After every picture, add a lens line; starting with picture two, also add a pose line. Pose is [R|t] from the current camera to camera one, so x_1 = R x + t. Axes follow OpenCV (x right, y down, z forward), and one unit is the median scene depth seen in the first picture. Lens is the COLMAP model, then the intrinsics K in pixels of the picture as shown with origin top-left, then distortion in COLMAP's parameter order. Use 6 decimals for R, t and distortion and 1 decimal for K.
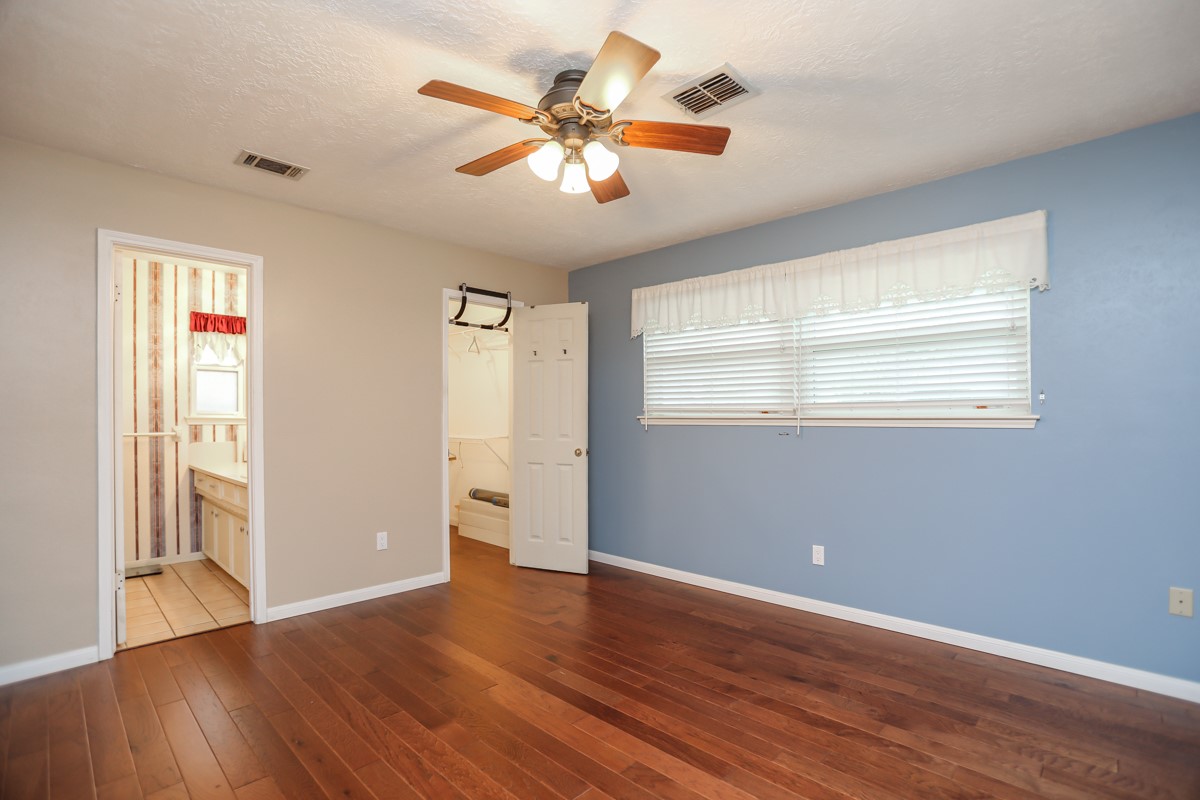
lens RADIAL K [[537.7, 0, 603.8], [0, 537.7, 419.0], [0, 0, 1]] dist [0.001376, 0.000614]
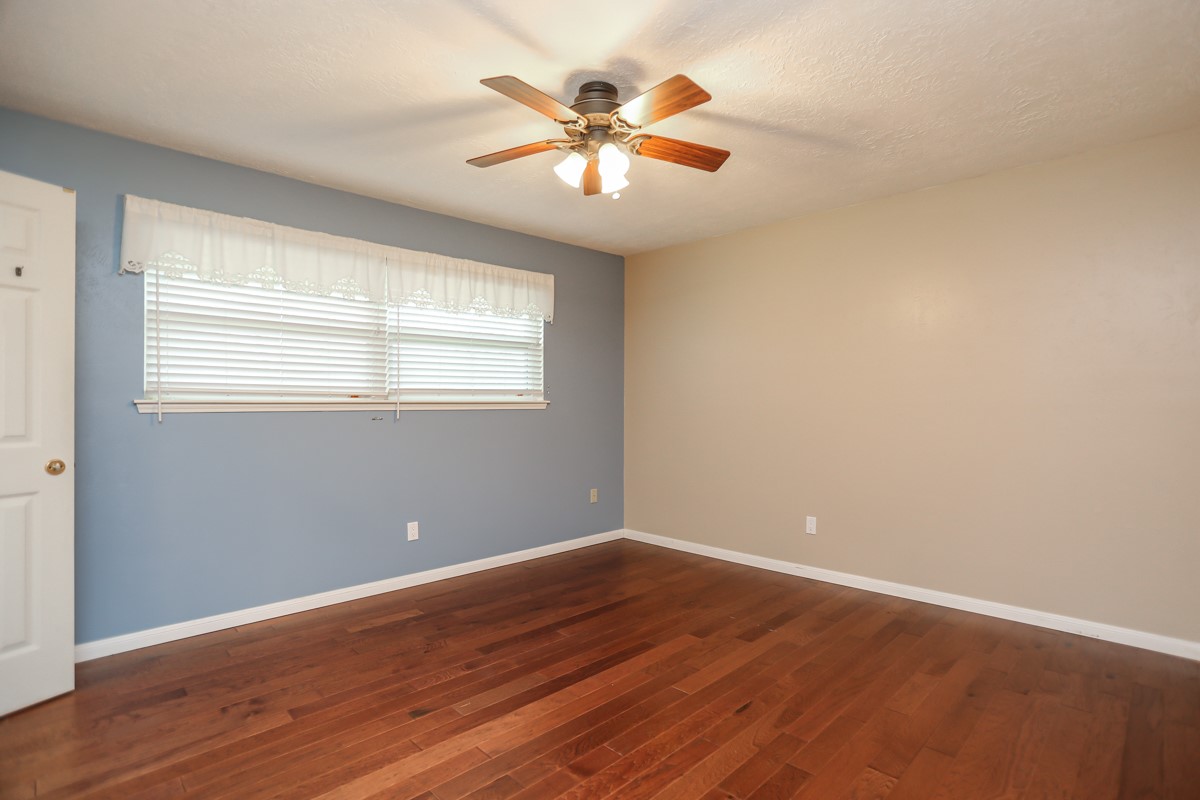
lens RADIAL K [[582.8, 0, 594.5], [0, 582.8, 401.1], [0, 0, 1]] dist [-0.061204, 0.036915]
pose [[0.093580, 0.007795, 0.995581, -0.675966], [0.007890, 0.999932, -0.008571, 0.007902], [-0.995580, 0.008657, 0.093512, 0.511117]]
